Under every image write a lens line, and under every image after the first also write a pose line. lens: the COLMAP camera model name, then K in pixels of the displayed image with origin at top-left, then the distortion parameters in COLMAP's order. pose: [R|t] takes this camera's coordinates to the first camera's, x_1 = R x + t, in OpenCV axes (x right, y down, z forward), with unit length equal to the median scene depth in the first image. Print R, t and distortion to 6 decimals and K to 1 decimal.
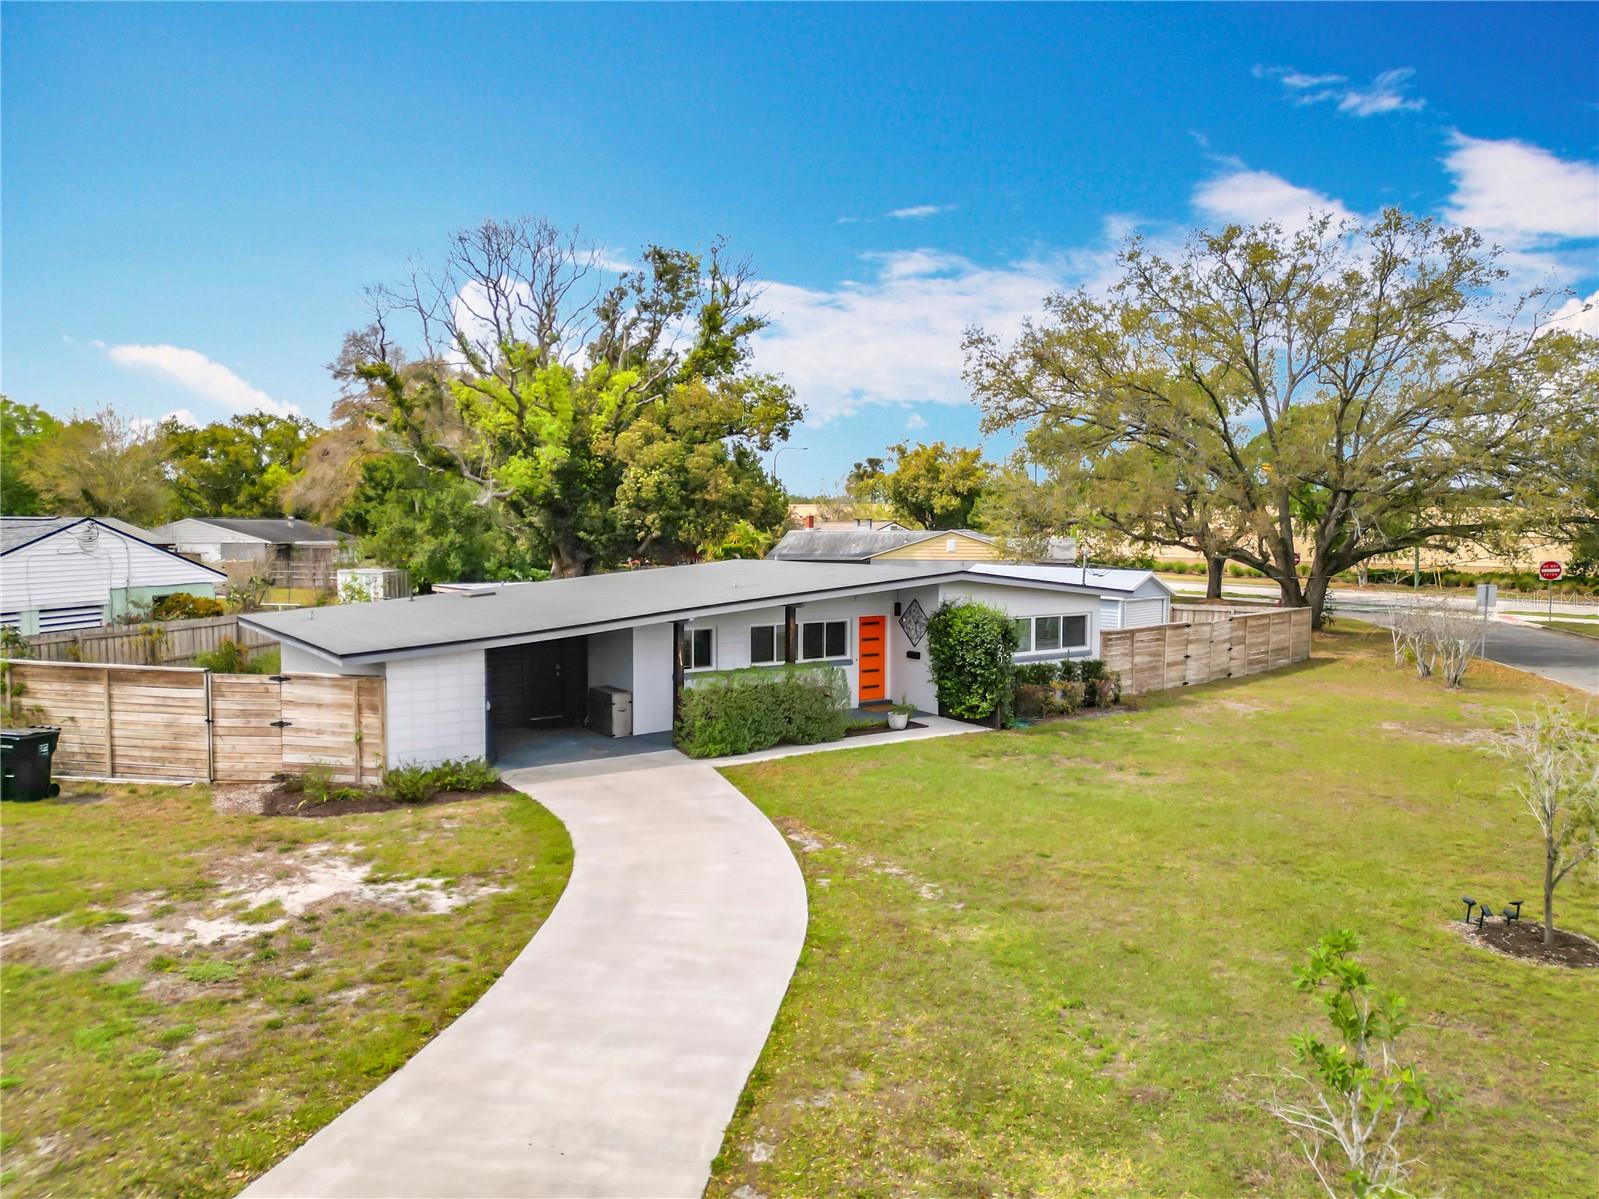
lens RADIAL K [[1121.8, 0, 799.5], [0, 1121.8, 599.5], [0, 0, 1]] dist [0.072829, -0.080960]
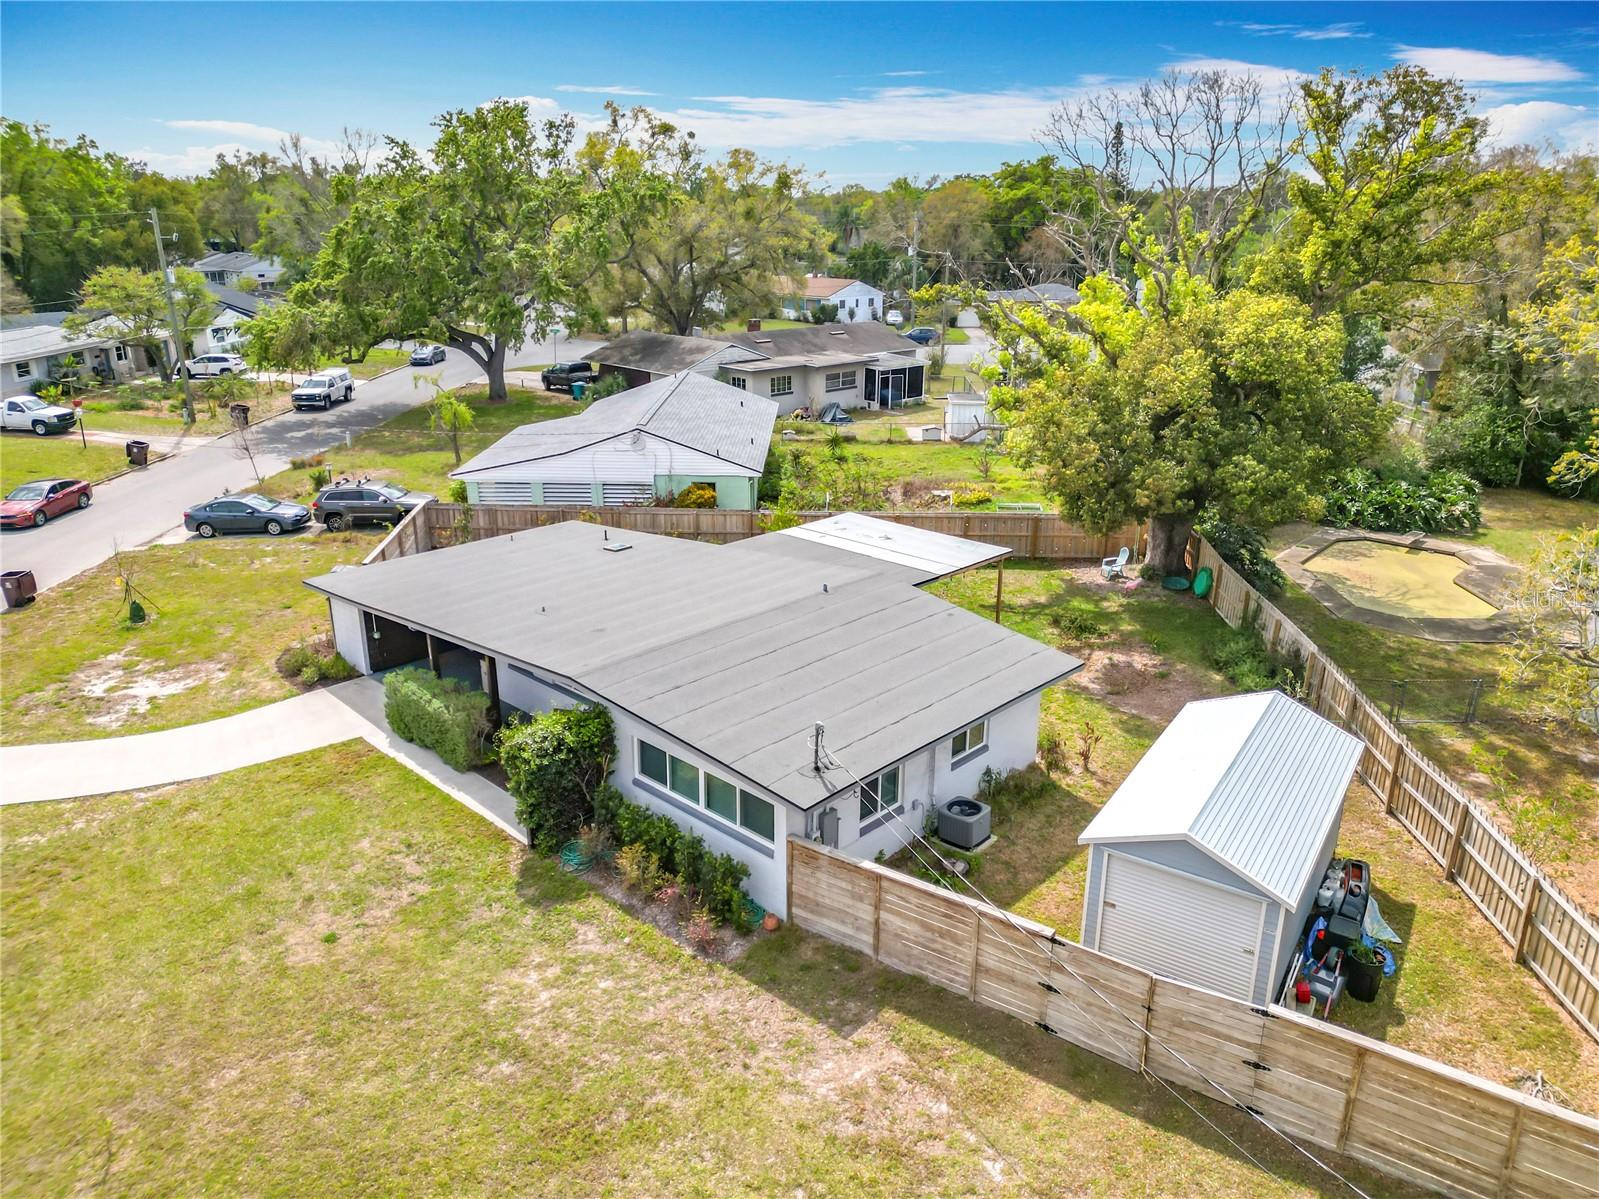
lens RADIAL K [[1121.0, 0, 802.9], [0, 1121.0, 603.2], [0, 0, 1]] dist [0.067196, -0.085865]
pose [[0.193288, 0.324182, -0.926038, 1.037277], [-0.067700, 0.945994, 0.317037, -0.395091], [0.978804, 0.001413, 0.204797, 1.040164]]
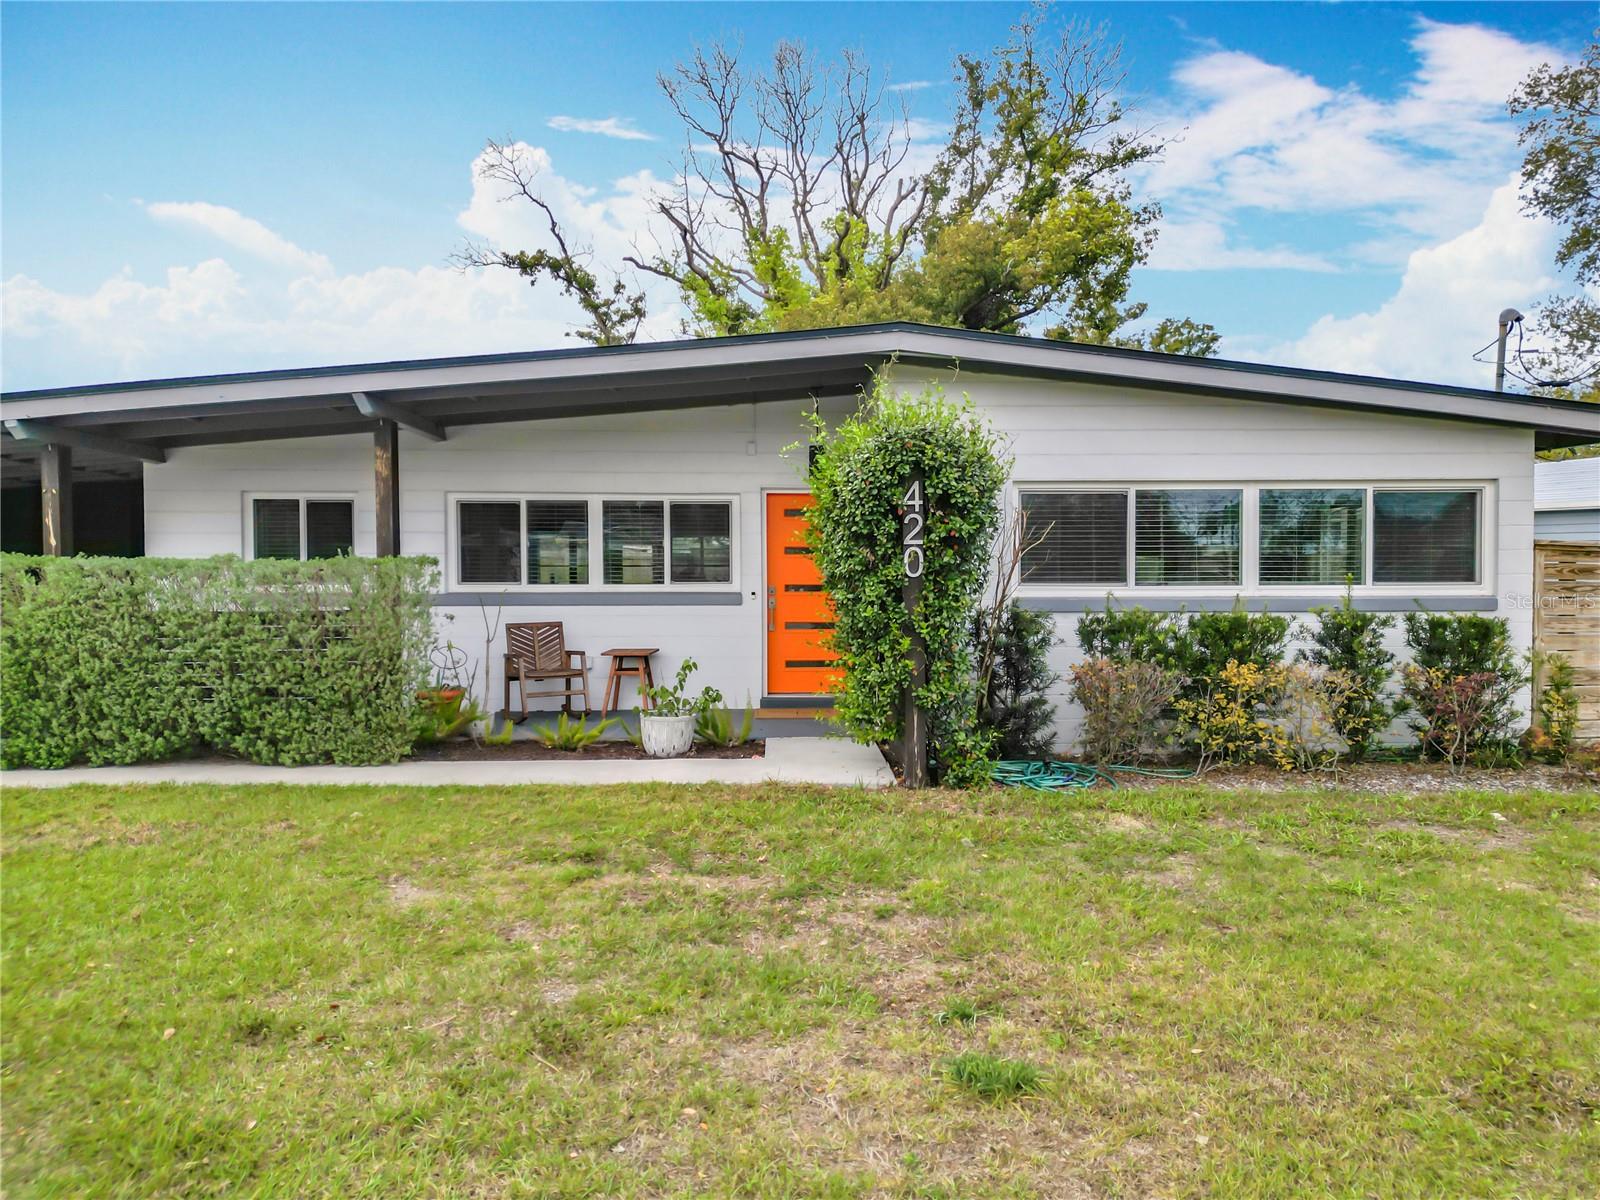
lens RADIAL K [[1121.7, 0, 803.4], [0, 1121.7, 603.7], [0, 0, 1]] dist [0.067196, -0.085865]
pose [[0.833115, 0.011544, -0.552980, 0.327656], [-0.031834, 0.999126, -0.027102, 0.074945], [0.552183, 0.040182, 0.832754, 0.725419]]
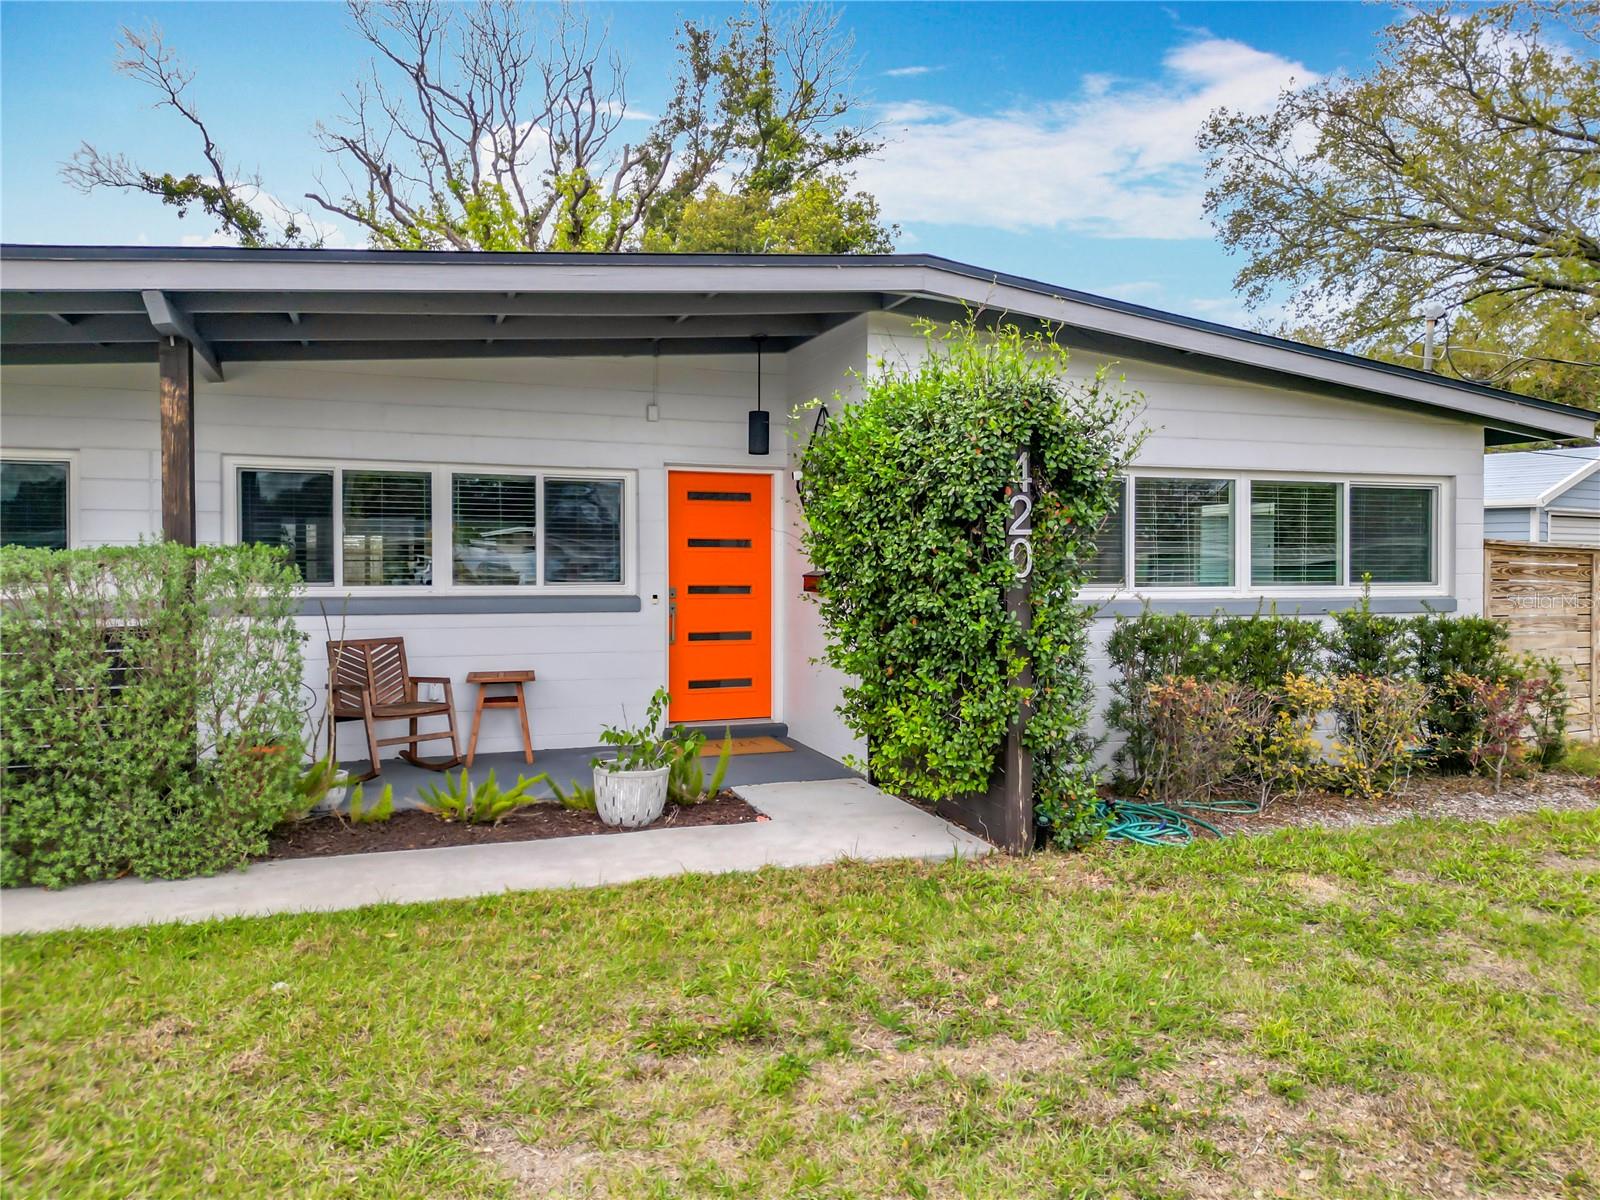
lens RADIAL K [[1131.3, 0, 791.4], [0, 1131.3, 578.5], [0, 0, 1]] dist [0.070127, -0.080044]
pose [[0.962791, 0.000462, -0.270248, 0.197566], [-0.015790, 0.998386, -0.054546, 0.072233], [0.269787, 0.056784, 0.961244, 0.757242]]
